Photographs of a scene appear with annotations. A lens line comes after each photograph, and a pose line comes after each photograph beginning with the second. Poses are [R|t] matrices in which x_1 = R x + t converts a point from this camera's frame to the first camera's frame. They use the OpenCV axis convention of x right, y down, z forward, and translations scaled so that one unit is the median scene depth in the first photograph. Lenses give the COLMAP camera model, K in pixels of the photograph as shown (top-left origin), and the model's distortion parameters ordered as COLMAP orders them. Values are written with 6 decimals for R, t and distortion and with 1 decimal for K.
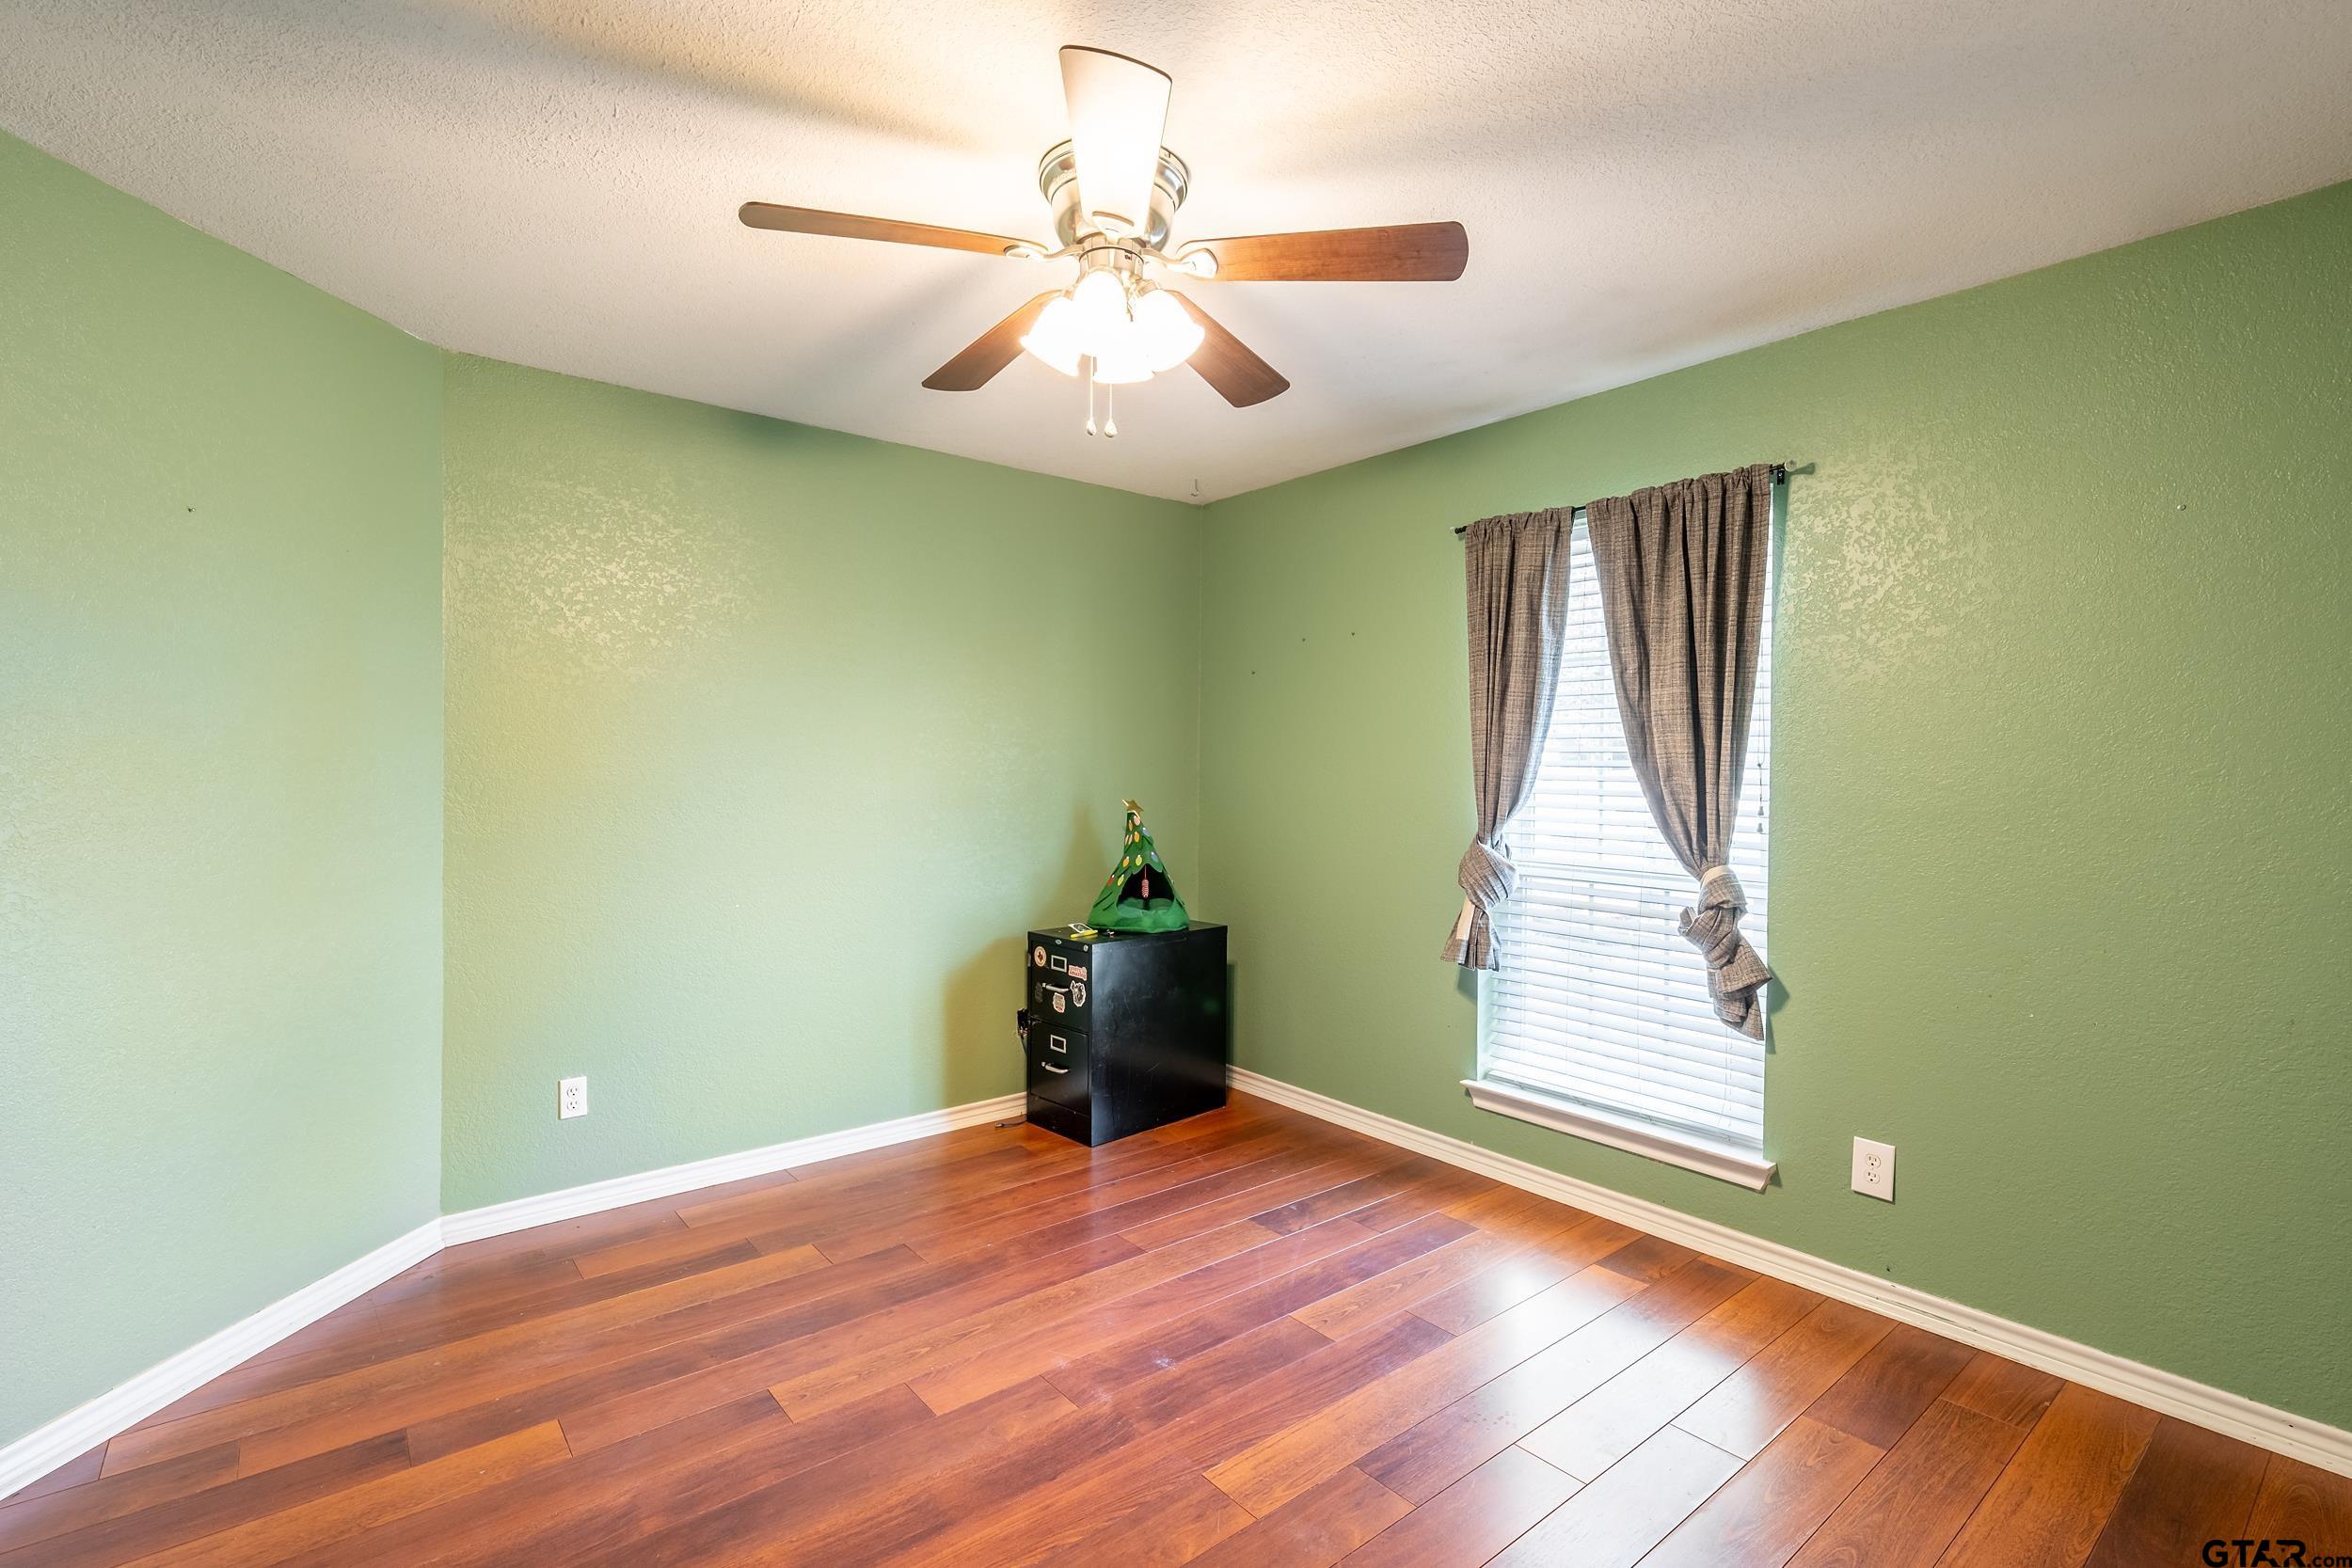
lens RADIAL K [[1029.7, 0, 1182.7], [0, 1029.7, 797.2], [0, 0, 1]] dist [0.000671, 0.000936]
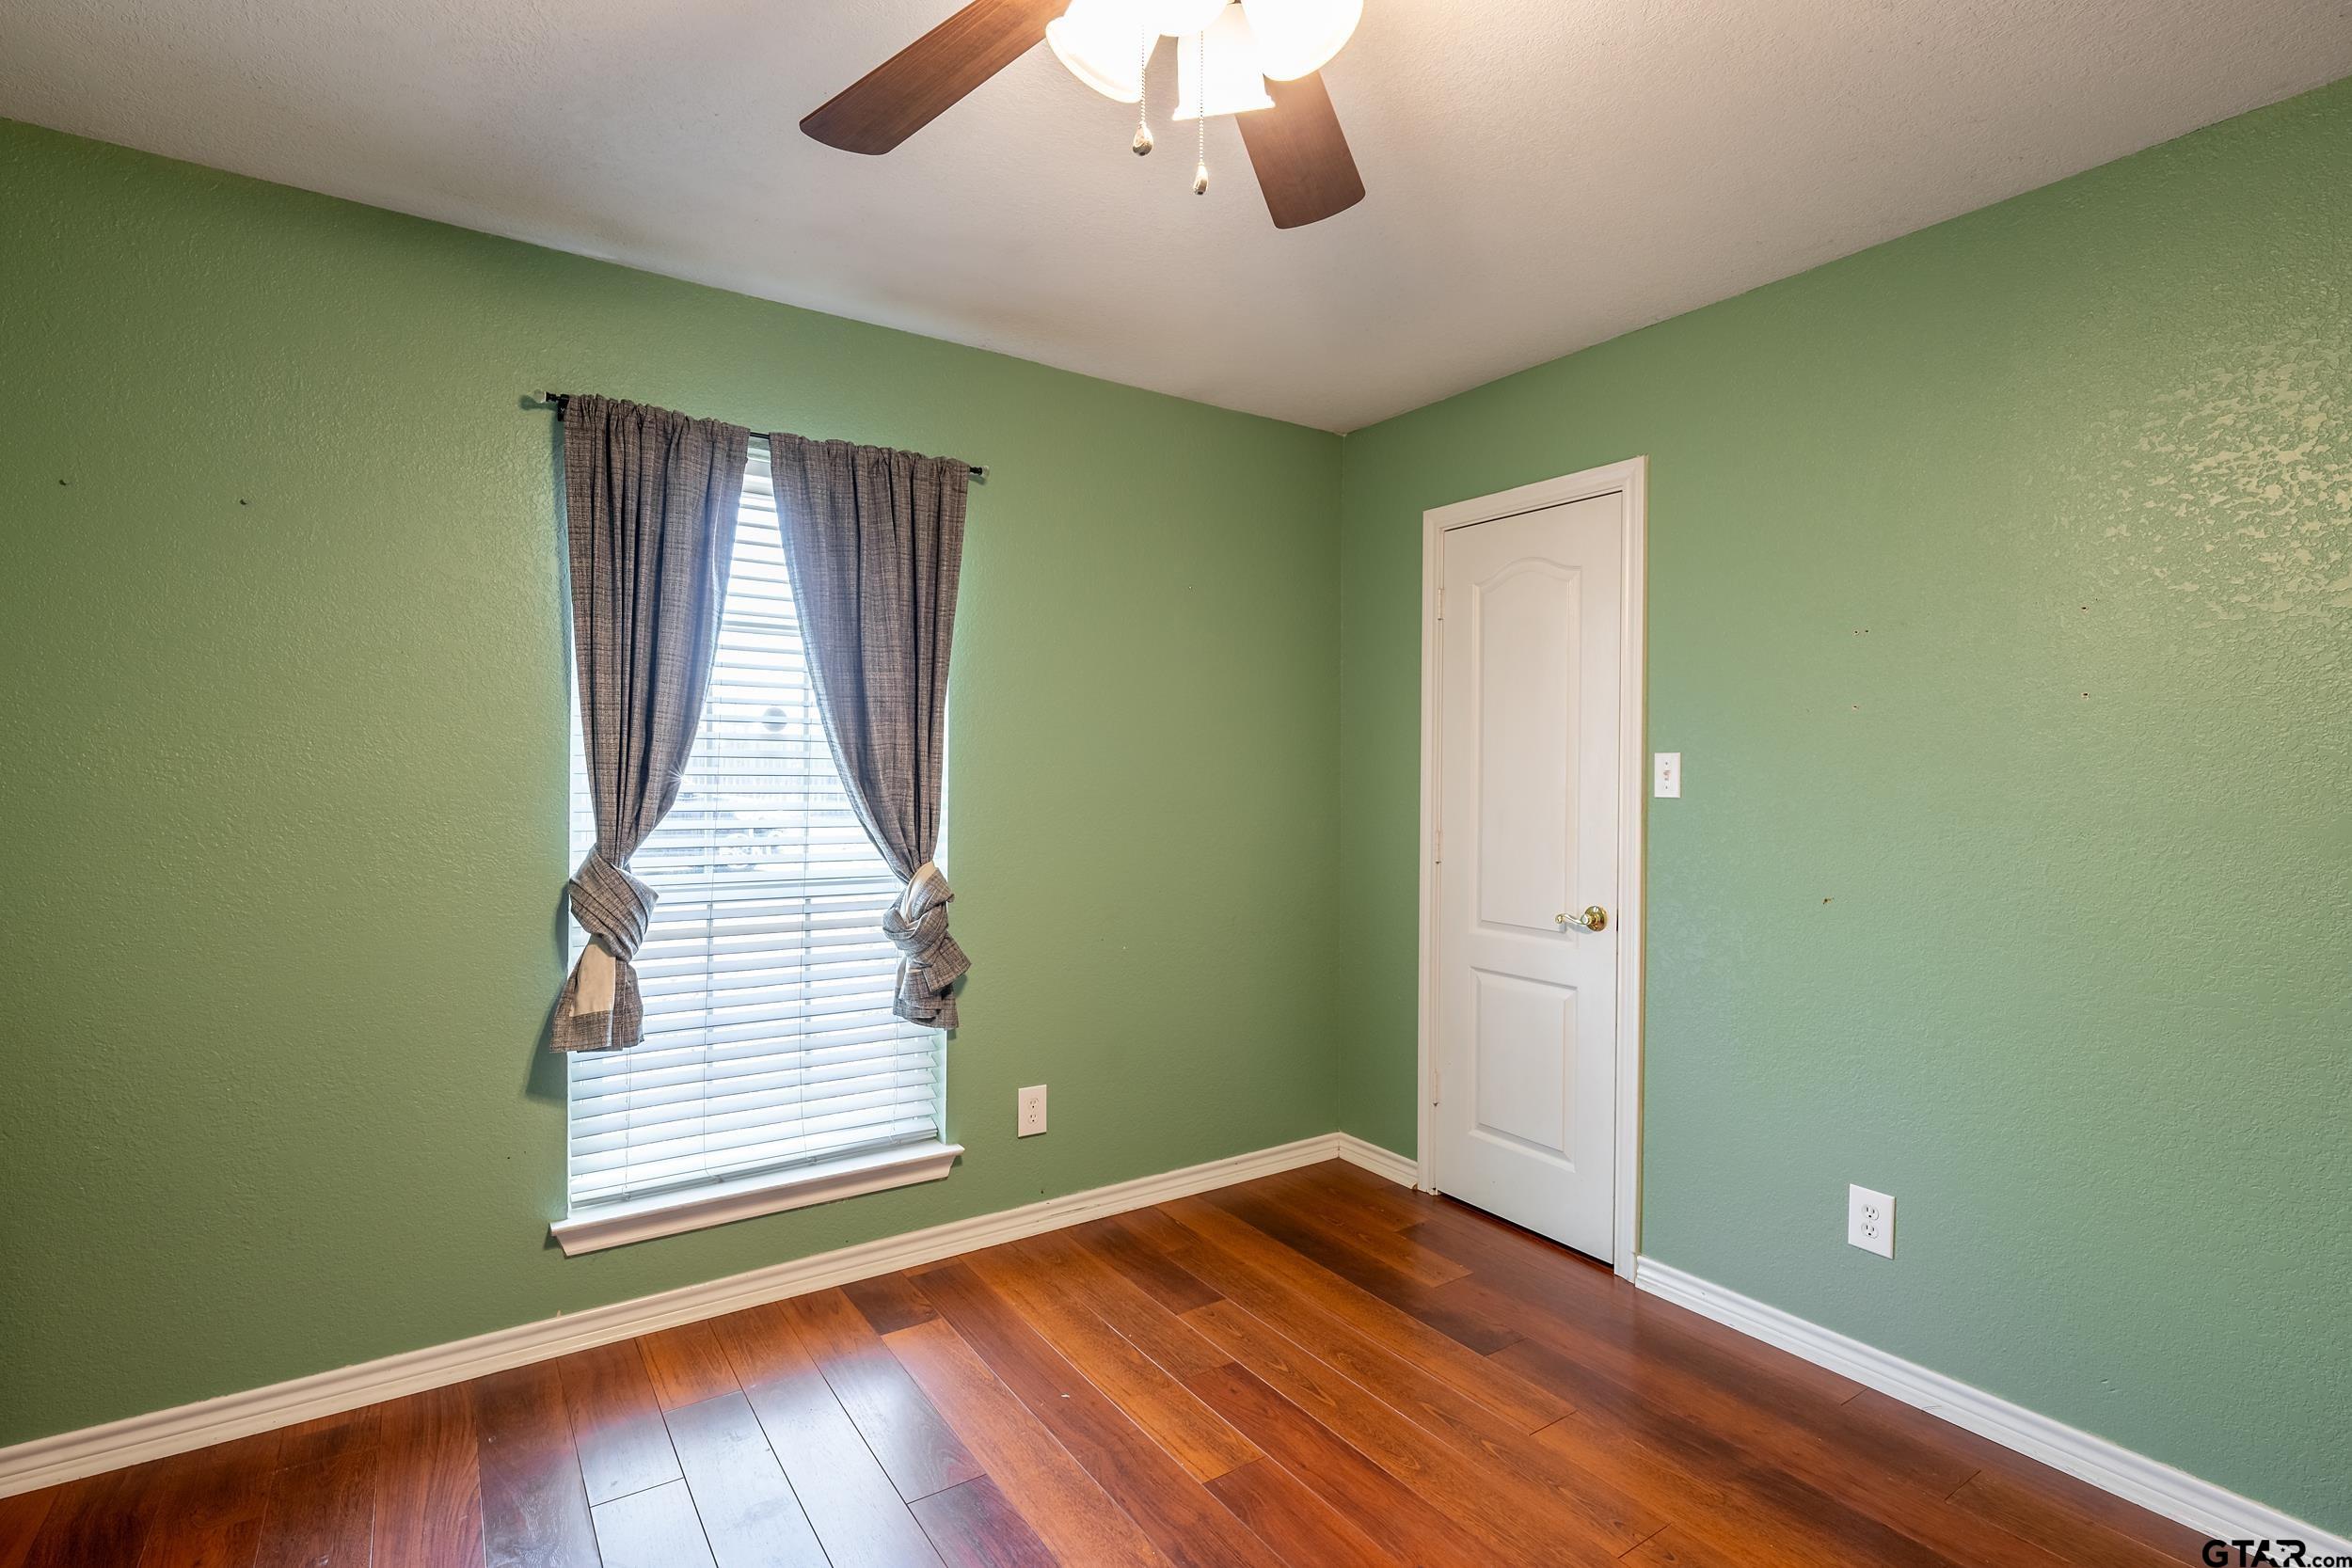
lens RADIAL K [[1119.4, 0, 1172.6], [0, 1119.4, 779.4], [0, 0, 1]] dist [0.002535, -0.000017]
pose [[0.111256, -0.020883, 0.993572, -0.466527], [0.018036, 0.999657, 0.018991, -0.024127], [-0.993628, 0.015807, 0.111595, 0.606603]]
